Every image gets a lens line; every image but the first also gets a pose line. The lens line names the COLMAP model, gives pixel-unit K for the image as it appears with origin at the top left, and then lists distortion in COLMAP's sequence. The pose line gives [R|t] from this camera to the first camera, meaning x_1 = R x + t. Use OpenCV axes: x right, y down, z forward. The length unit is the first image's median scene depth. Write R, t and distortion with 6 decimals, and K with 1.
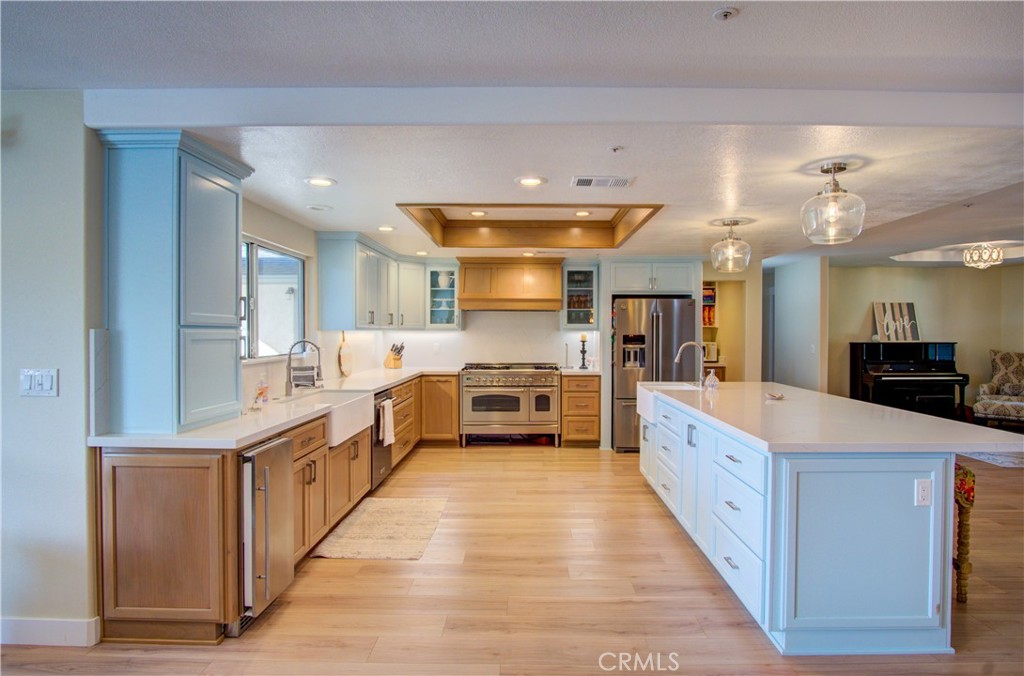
lens RADIAL K [[545.9, 0, 533.6], [0, 545.9, 337.7], [0, 0, 1]] dist [-0.013820, -0.001435]
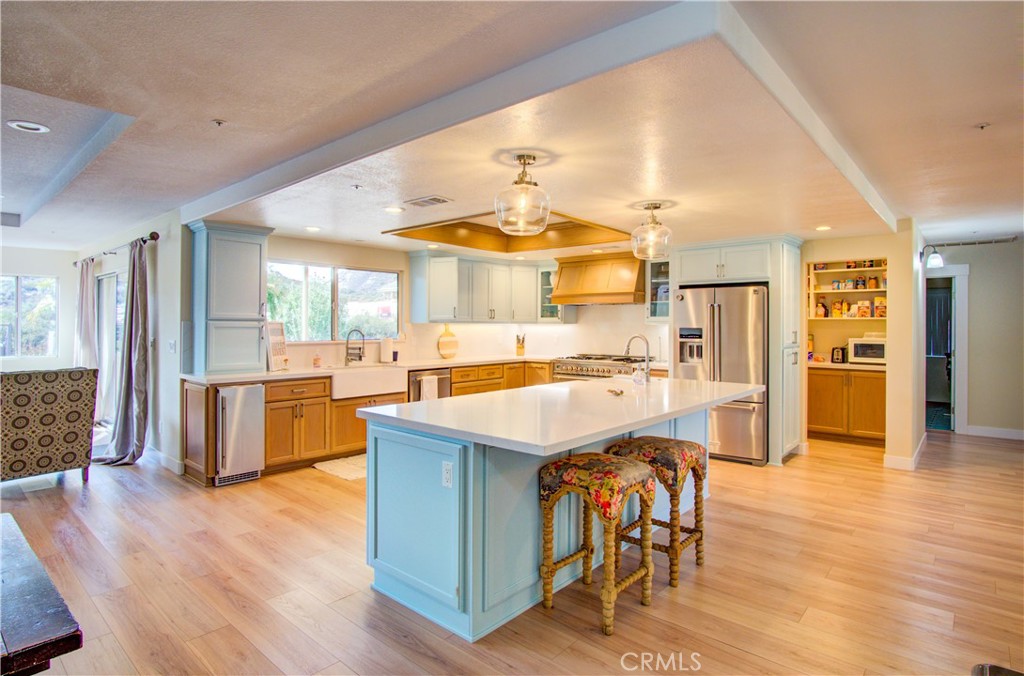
lens RADIAL K [[545.9, 0, 507.6], [0, 545.9, 327.7], [0, 0, 1]] dist [-0.013820, -0.001435]
pose [[0.742421, 0.004283, -0.669920, 1.435586], [-0.010655, 0.999929, -0.005416, 0.005609], [0.669849, 0.011159, 0.742414, 0.274824]]
